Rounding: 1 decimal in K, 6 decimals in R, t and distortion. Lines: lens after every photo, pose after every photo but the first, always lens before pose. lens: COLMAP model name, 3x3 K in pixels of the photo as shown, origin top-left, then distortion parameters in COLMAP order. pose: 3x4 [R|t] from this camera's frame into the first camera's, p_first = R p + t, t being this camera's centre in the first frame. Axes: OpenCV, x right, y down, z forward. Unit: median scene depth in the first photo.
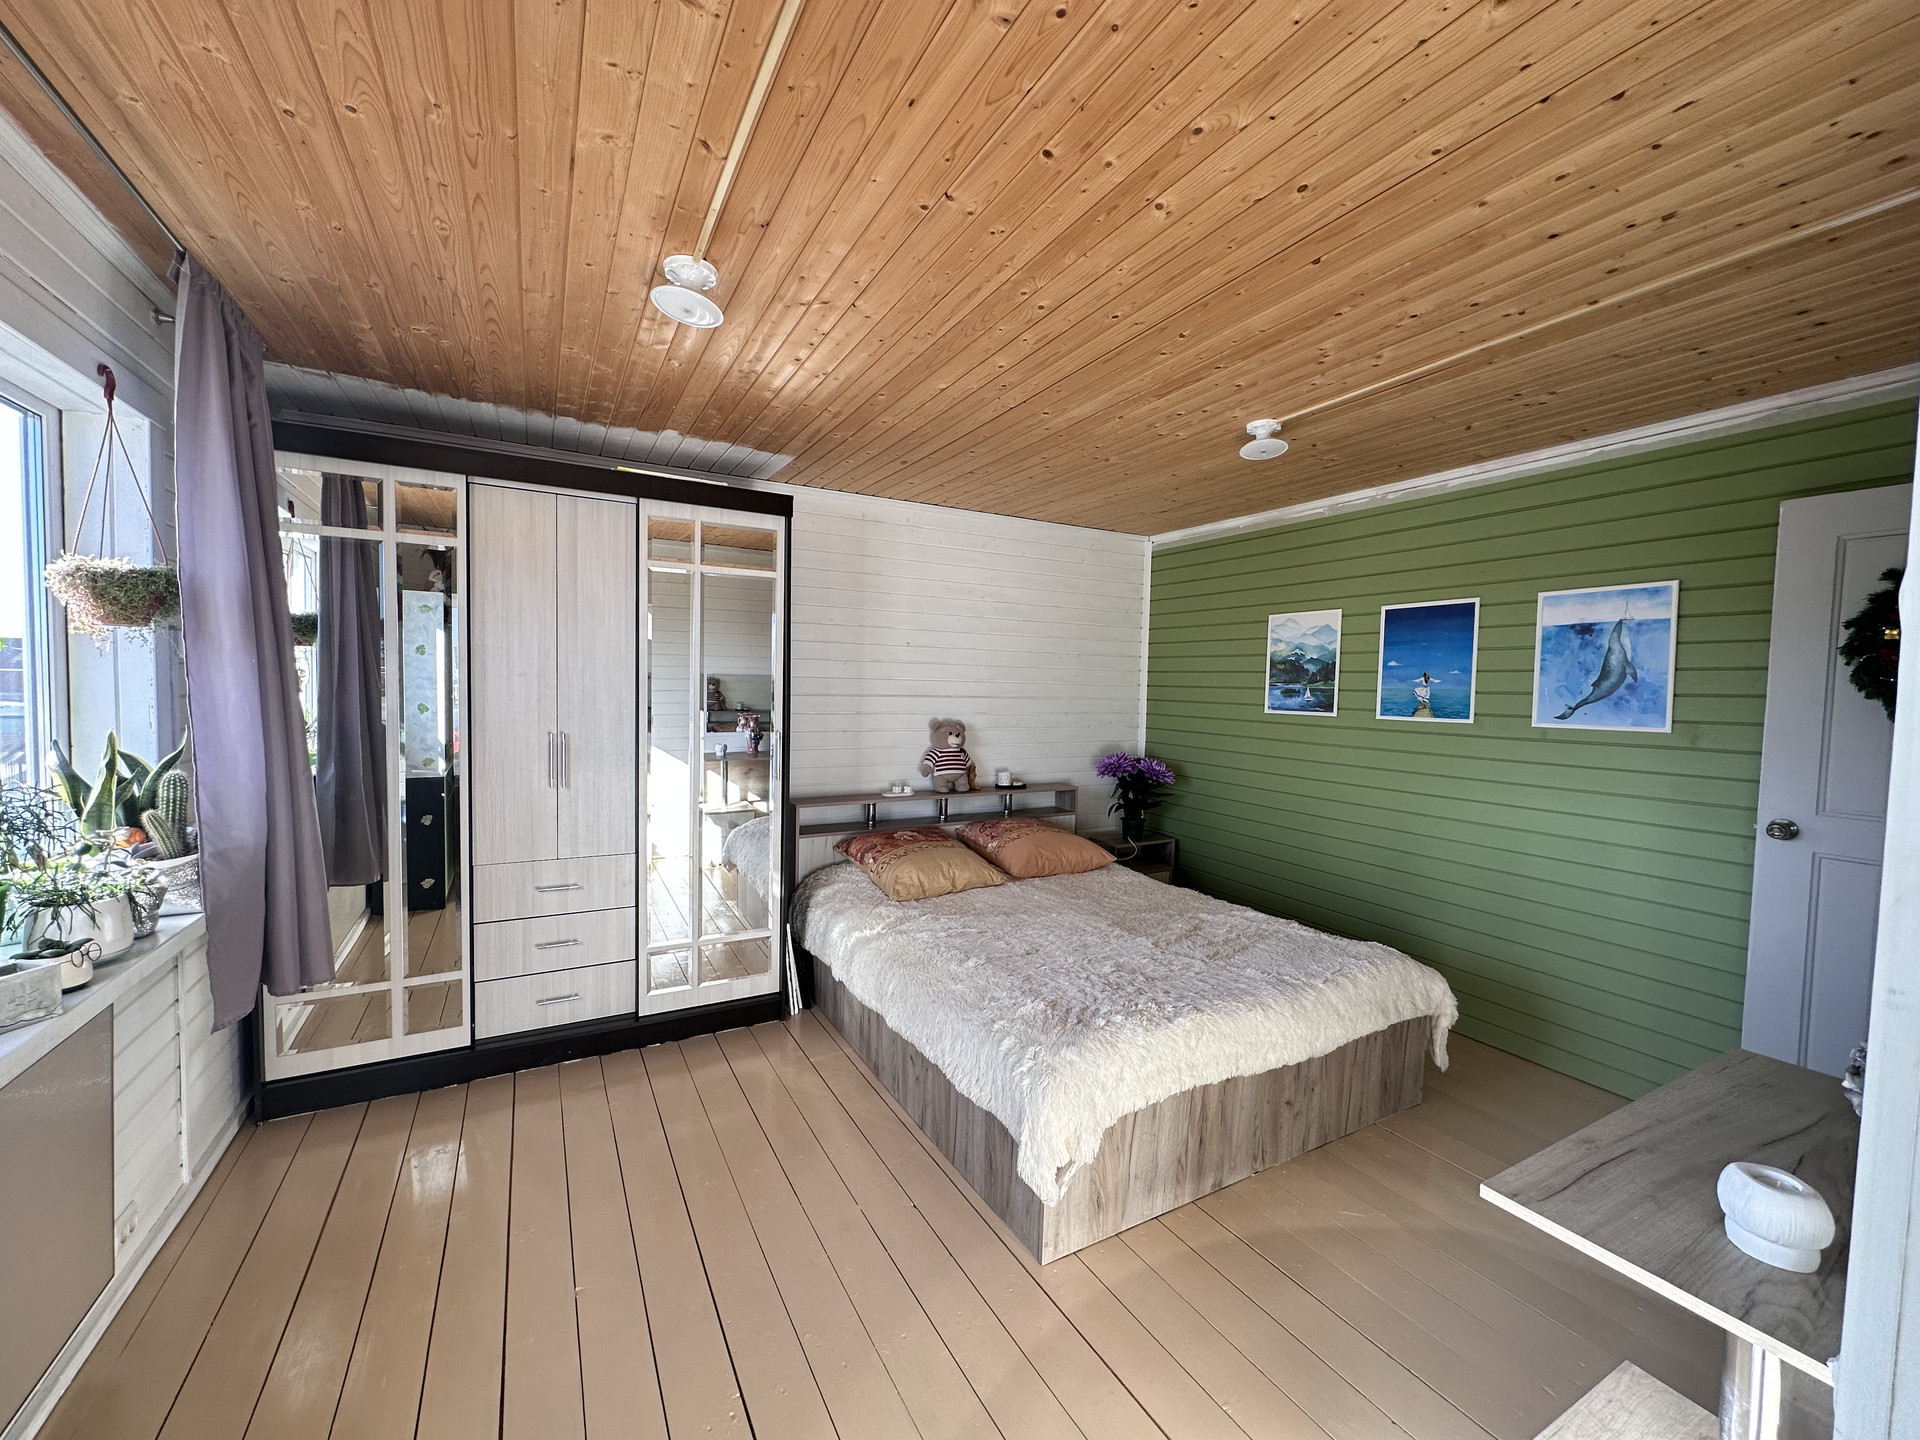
lens RADIAL K [[767.3, 0, 961.4], [0, 767.3, 721.7], [0, 0, 1]] dist [-0.000259, 0.000307]
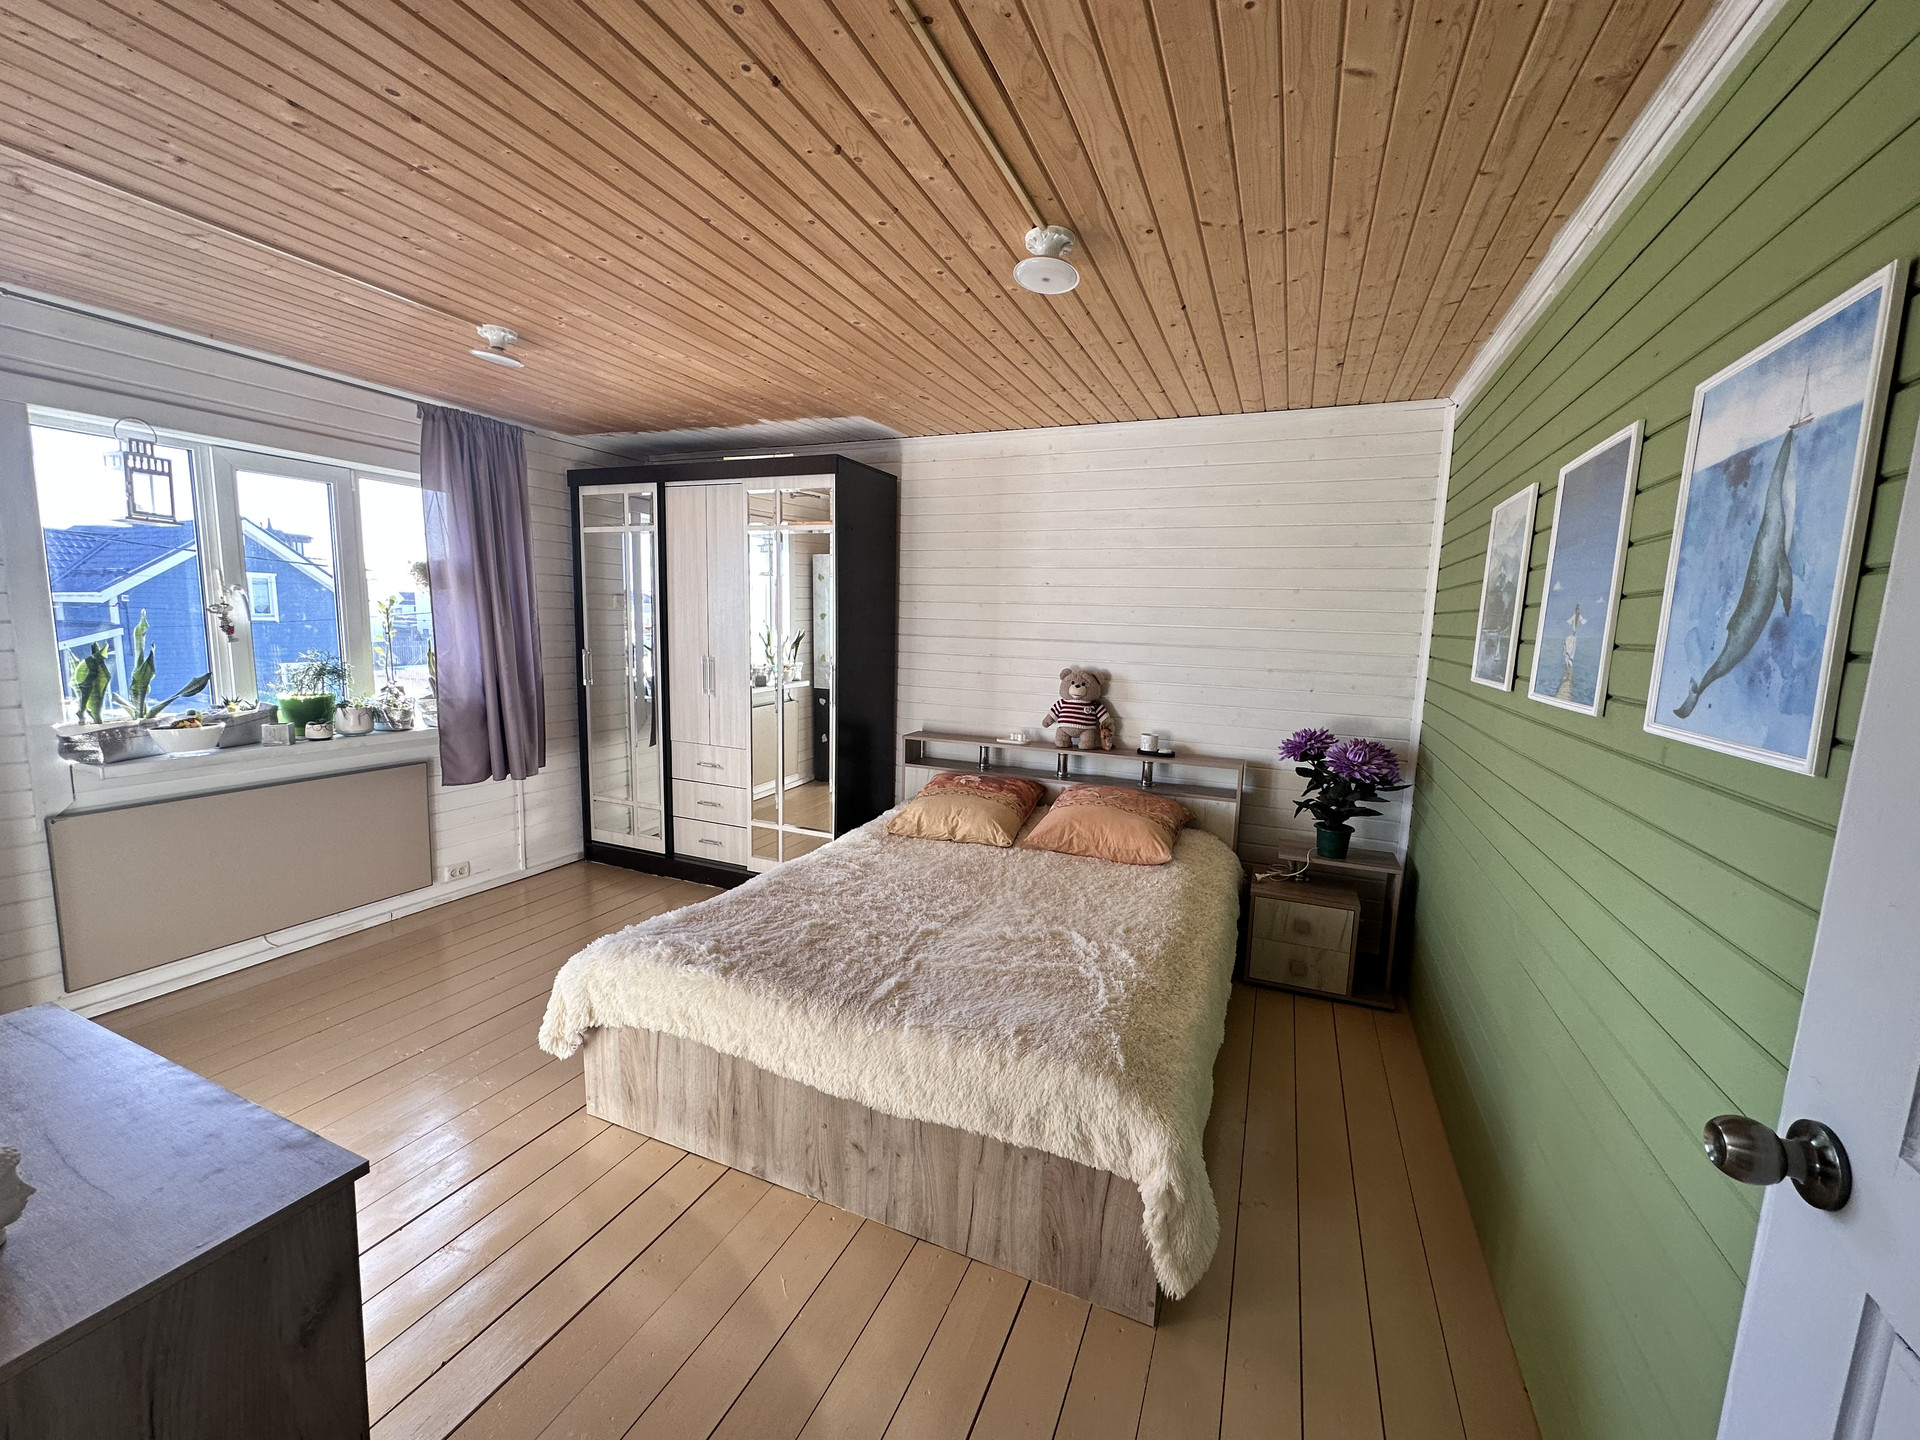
lens RADIAL K [[767.3, 0, 962.4], [0, 767.3, 722.6], [0, 0, 1]] dist [-0.000259, 0.000307]
pose [[0.614496, 0.103028, -0.782163, 0.645090], [-0.054841, 0.994616, 0.087927, -0.010656], [0.787011, -0.011136, 0.616838, 0.359582]]
